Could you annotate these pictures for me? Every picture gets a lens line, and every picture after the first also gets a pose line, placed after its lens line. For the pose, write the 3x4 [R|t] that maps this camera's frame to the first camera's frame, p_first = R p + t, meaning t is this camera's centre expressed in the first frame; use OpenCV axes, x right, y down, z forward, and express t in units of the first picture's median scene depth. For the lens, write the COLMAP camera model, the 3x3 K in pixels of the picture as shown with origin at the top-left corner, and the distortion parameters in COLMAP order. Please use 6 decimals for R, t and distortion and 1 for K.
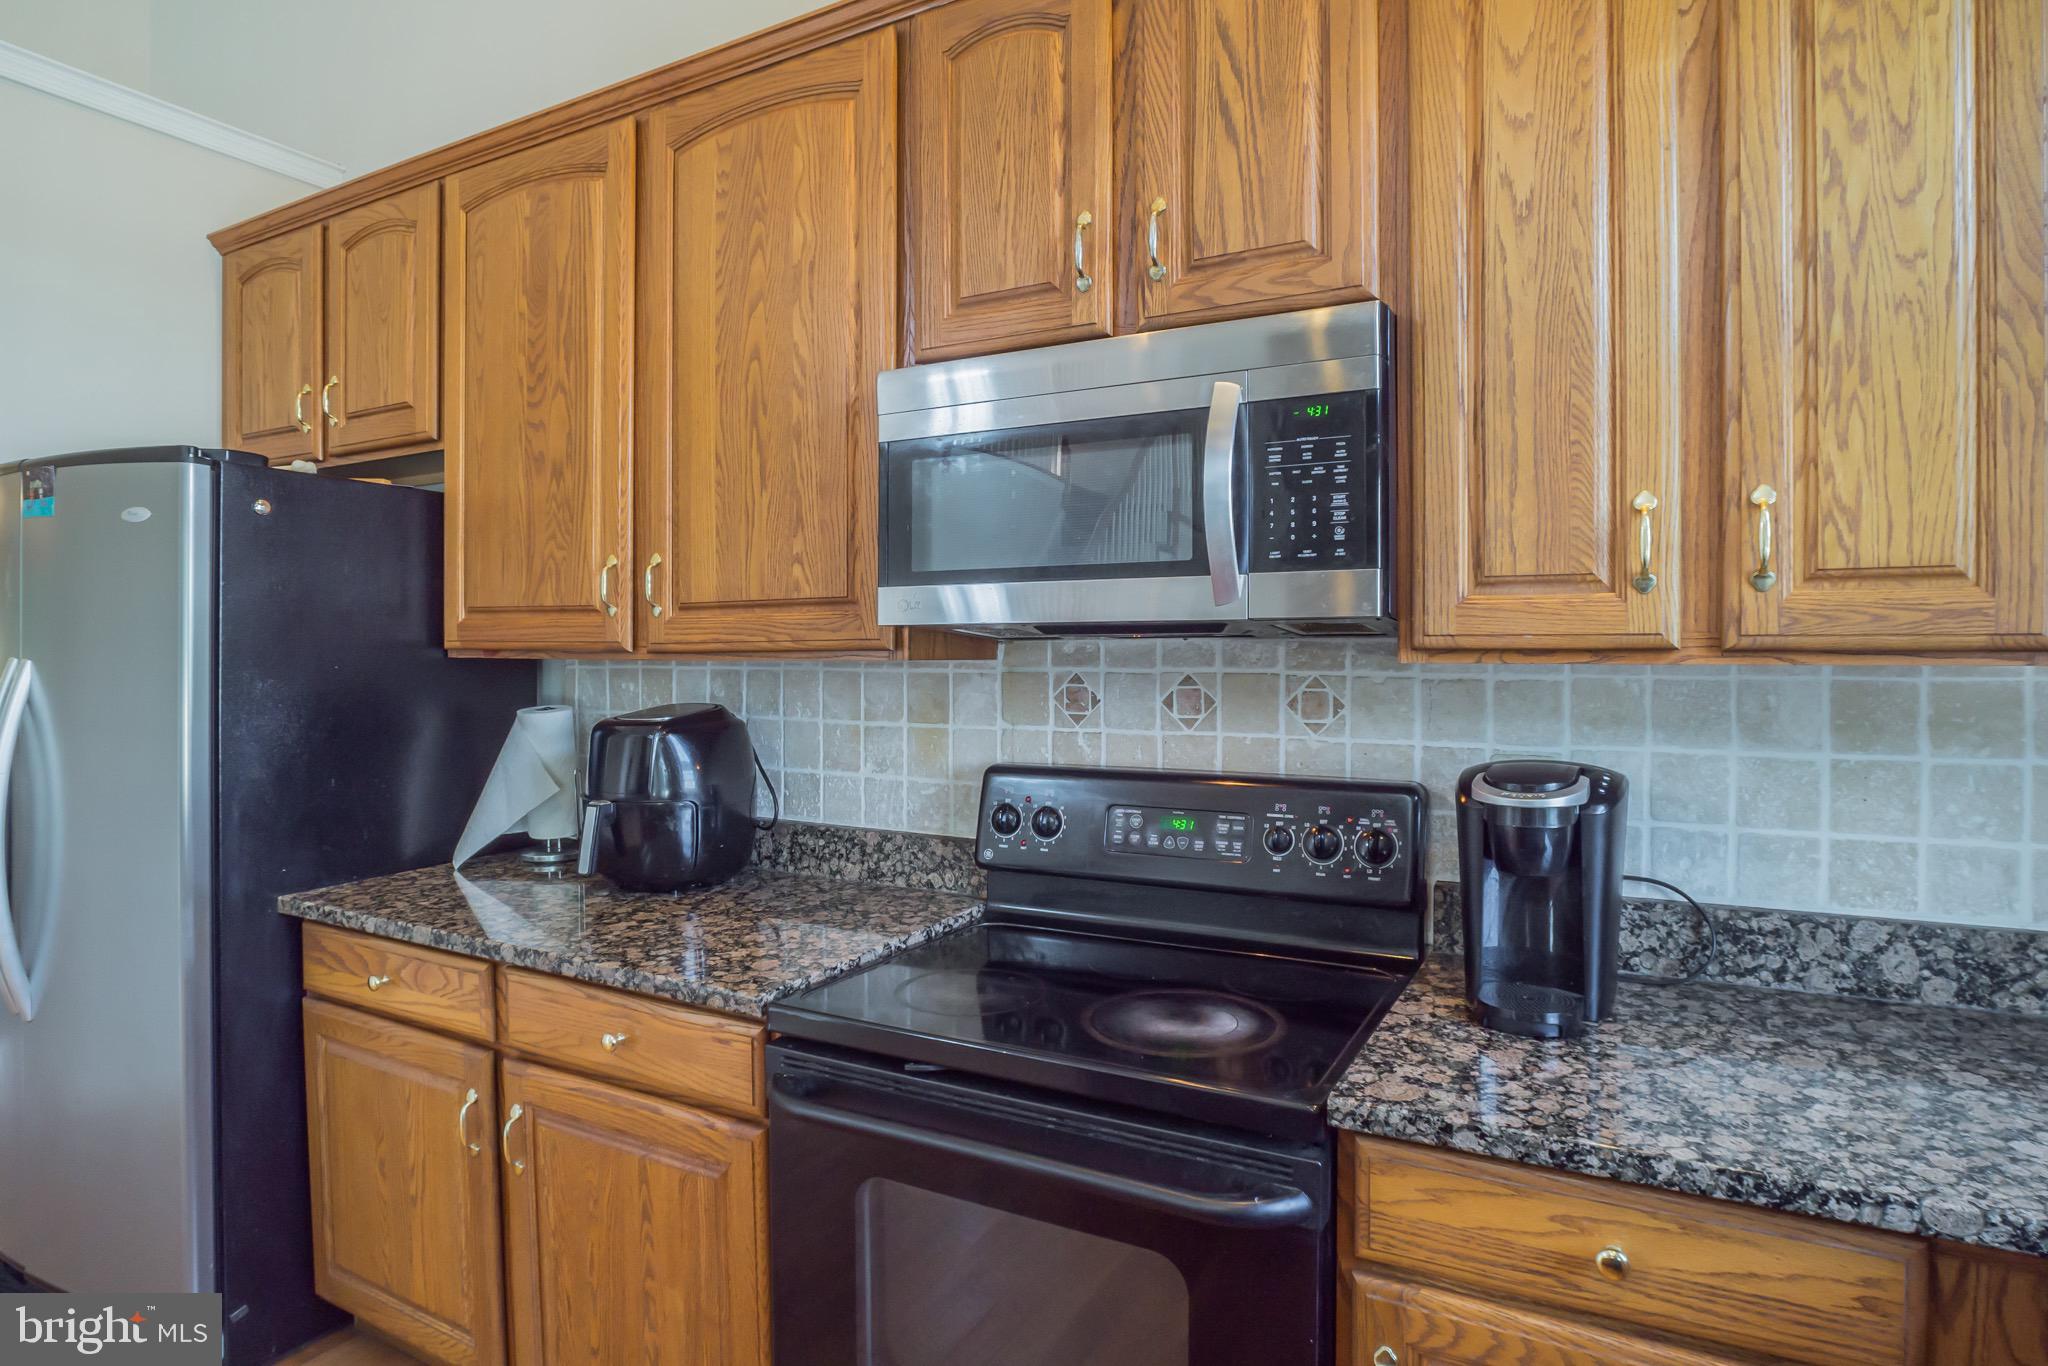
lens RADIAL K [[1112.3, 0, 1015.9], [0, 1112.3, 662.4], [0, 0, 1]] dist [-0.022428, 0.000257]
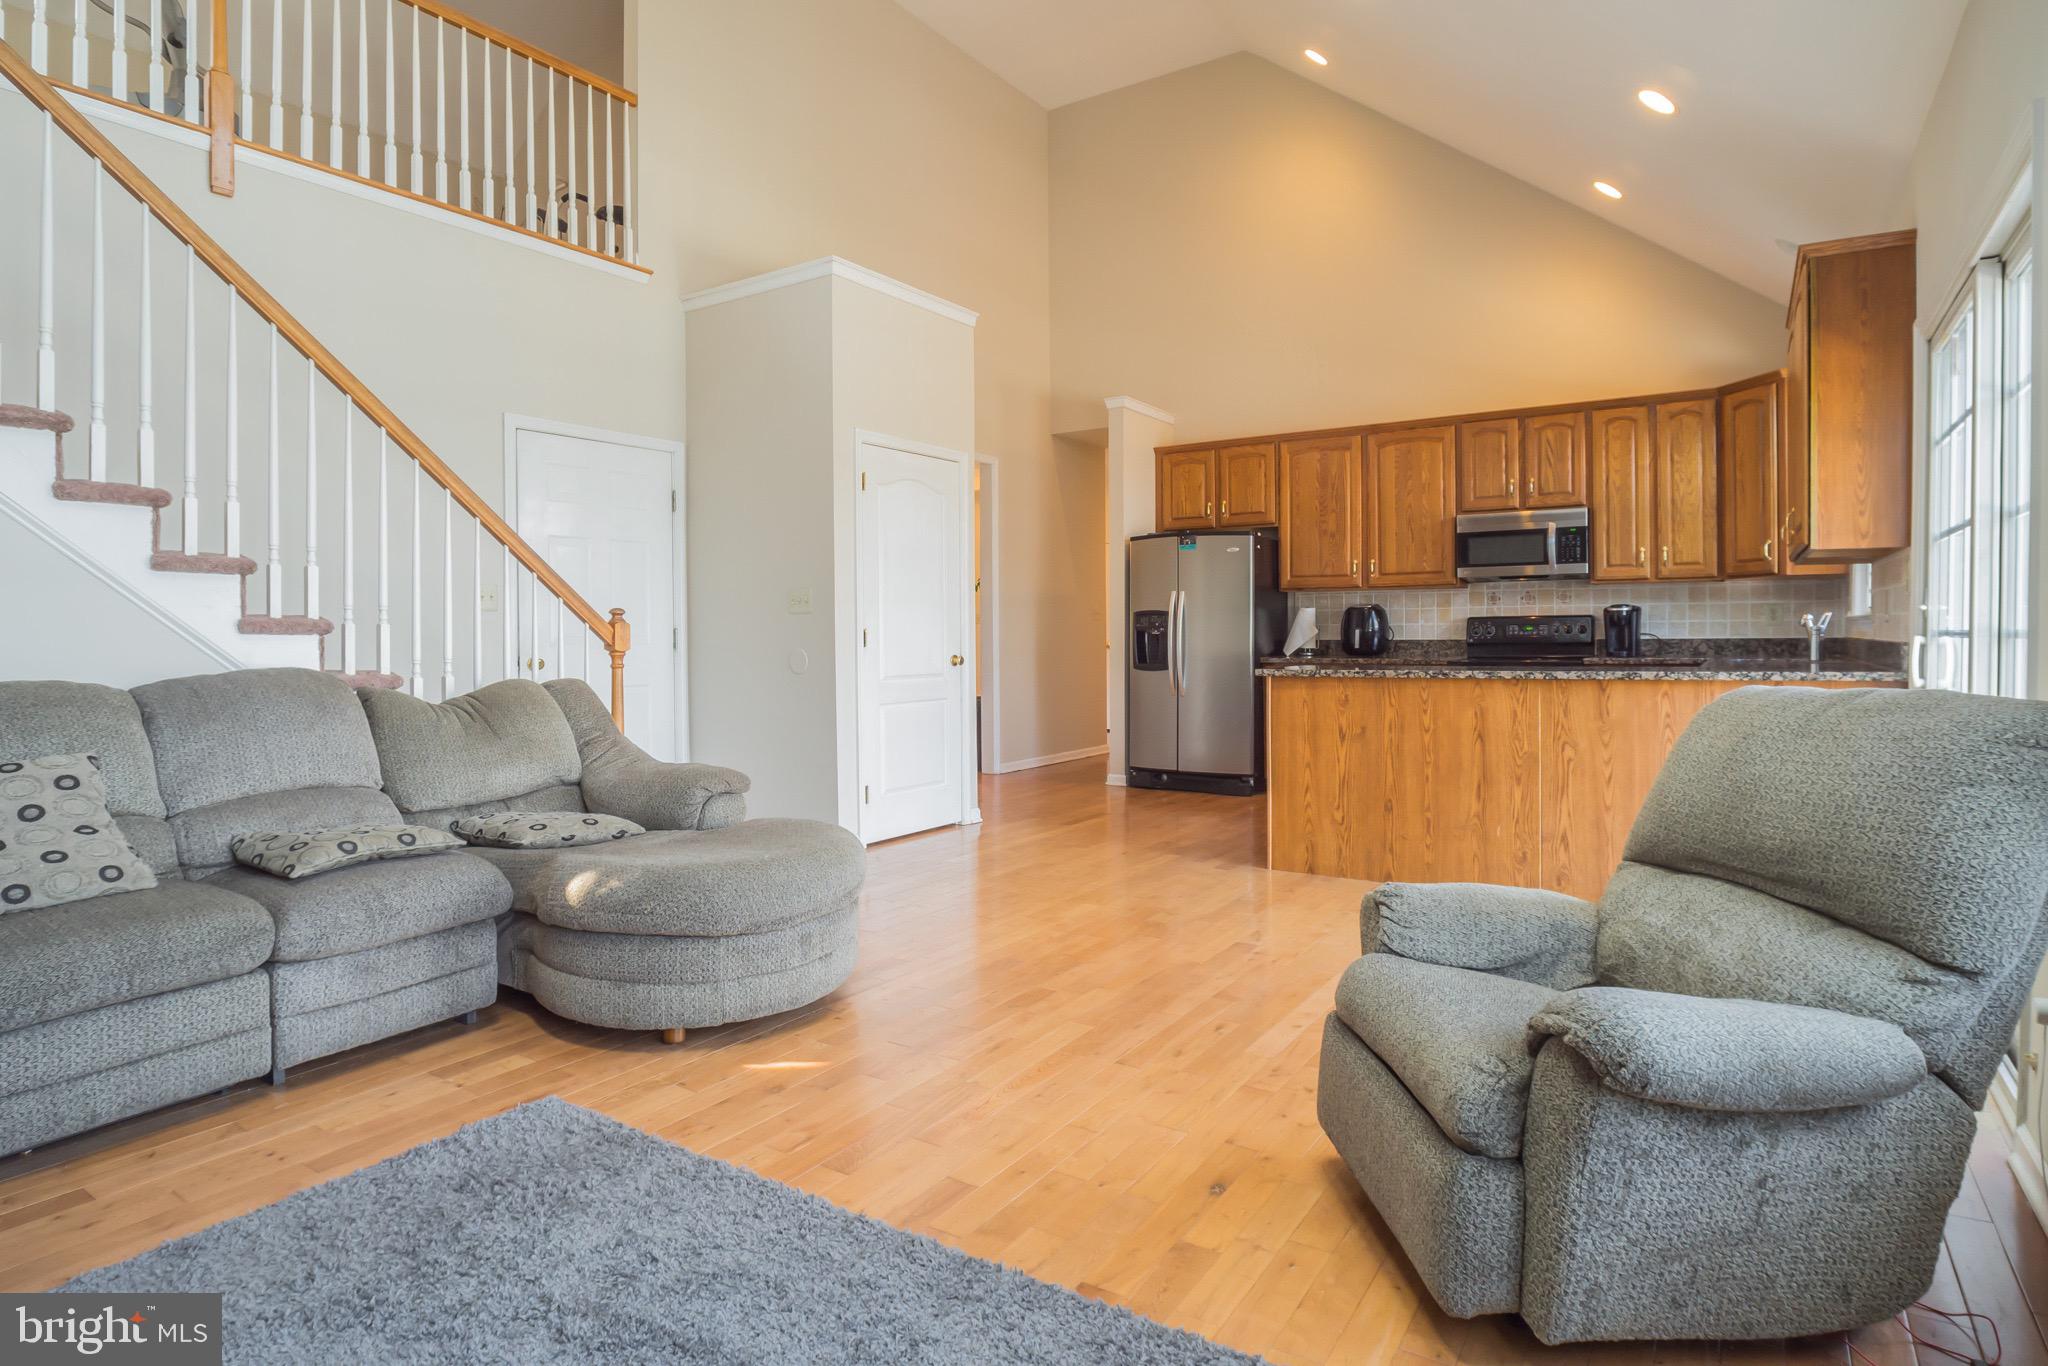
lens RADIAL K [[1114.1, 0, 1042.0], [0, 1114.1, 648.0], [0, 0, 1]] dist [-0.030851, 0.000259]
pose [[0.998113, -0.007804, -0.060913, -1.257392], [0.008099, 0.999957, 0.004593, 0.174722], [0.060874, -0.005078, 0.998133, -2.836797]]
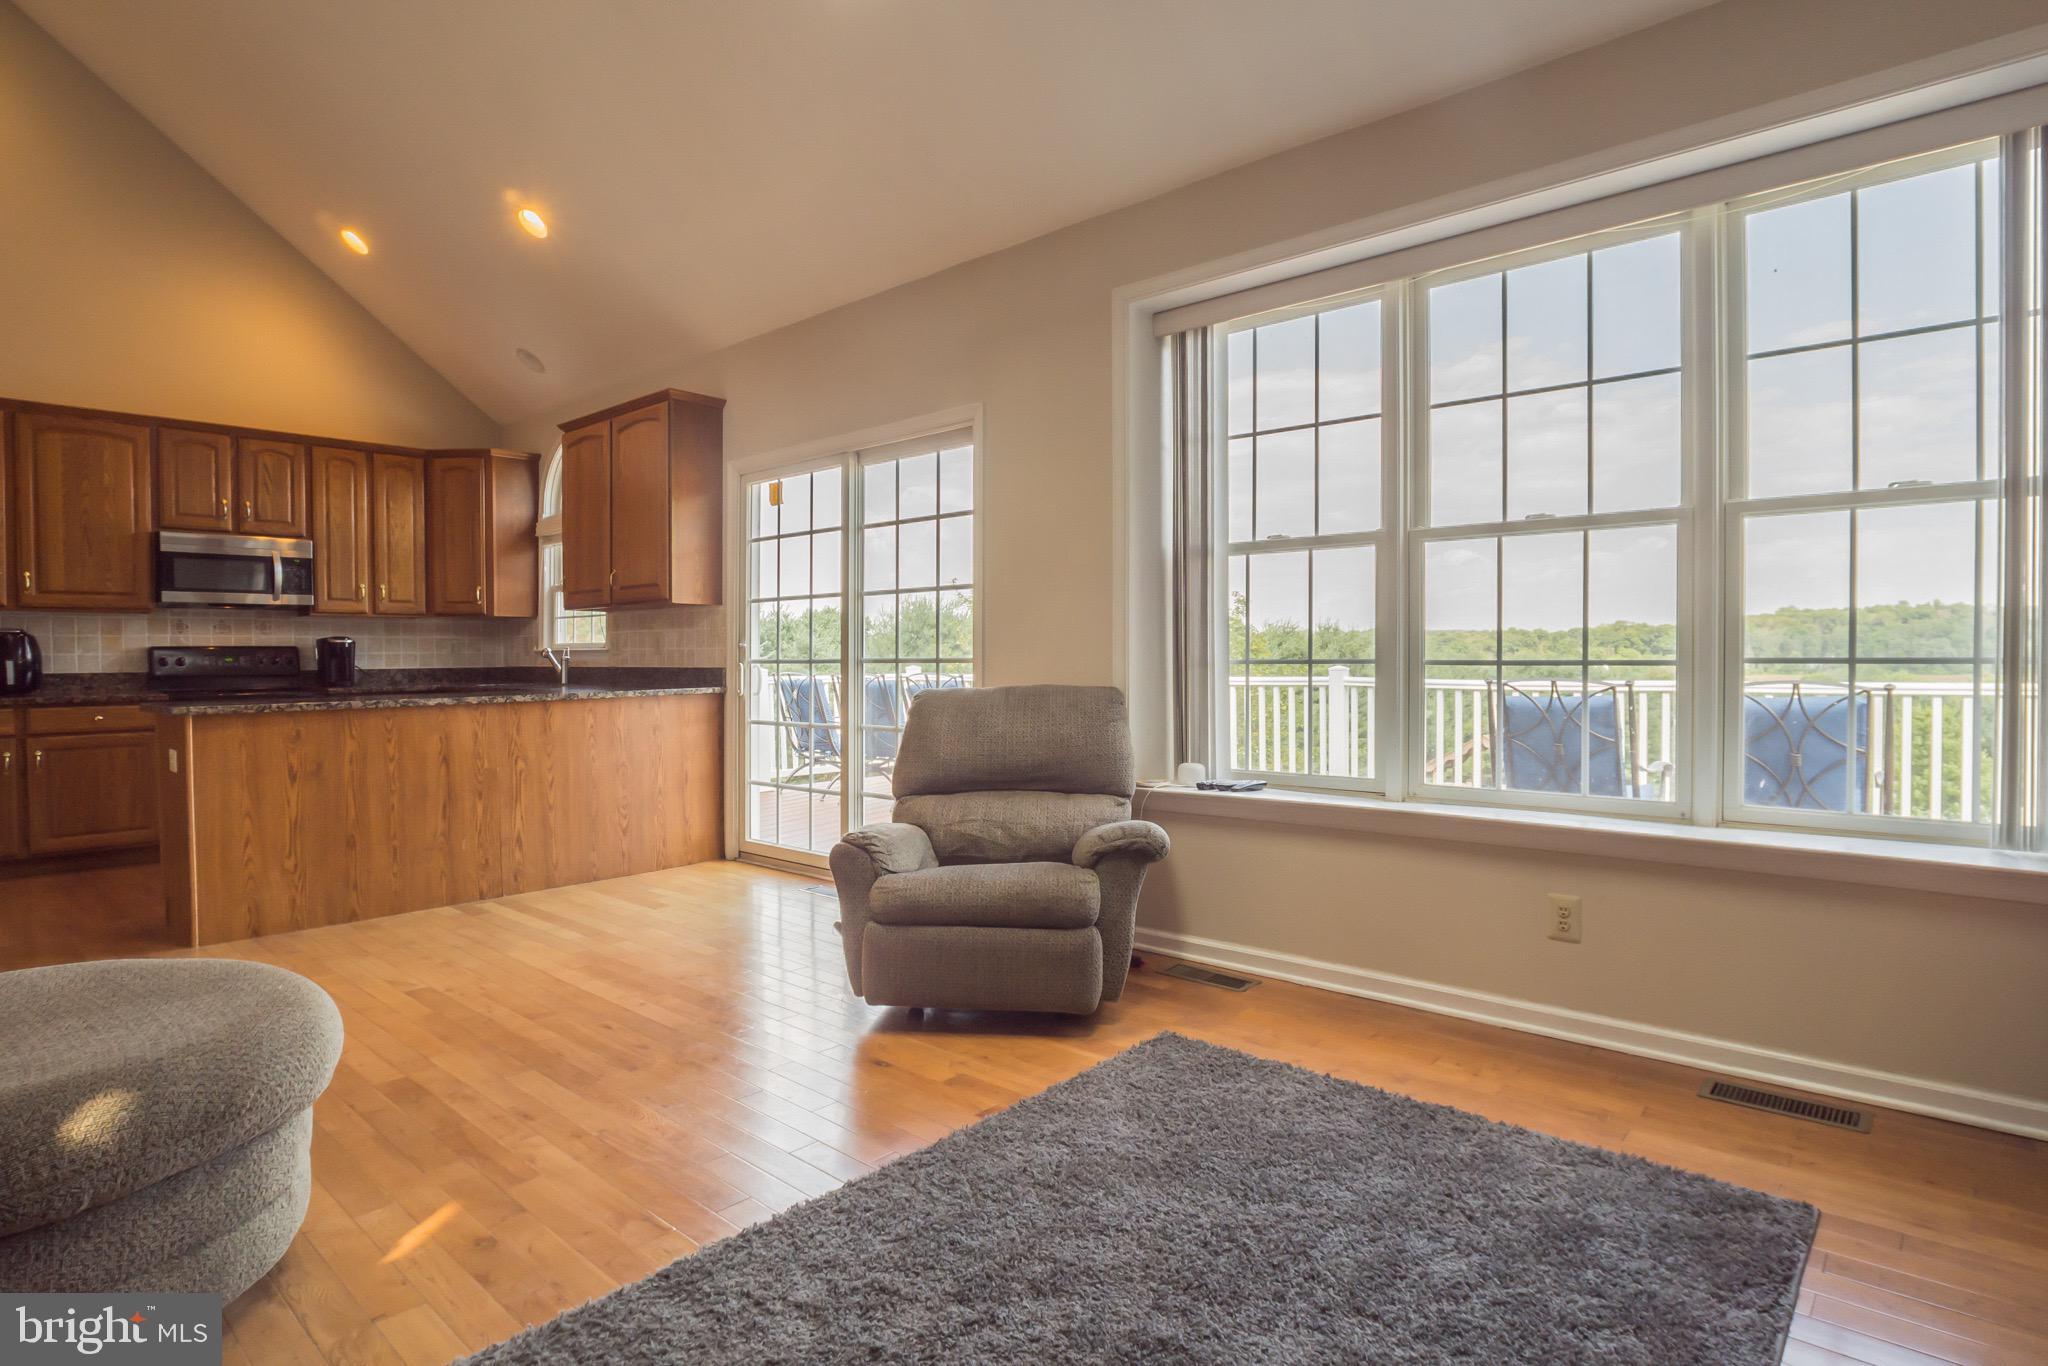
lens RADIAL K [[1068.4, 0, 1024.0], [0, 1068.4, 683.0], [0, 0, 1]] dist [-0.020415, -0.000470]
pose [[0.220311, -0.028234, 0.975021, -2.555127], [0.015446, 0.999557, 0.025454, 0.166973], [-0.975307, 0.009452, 0.220649, -2.223842]]
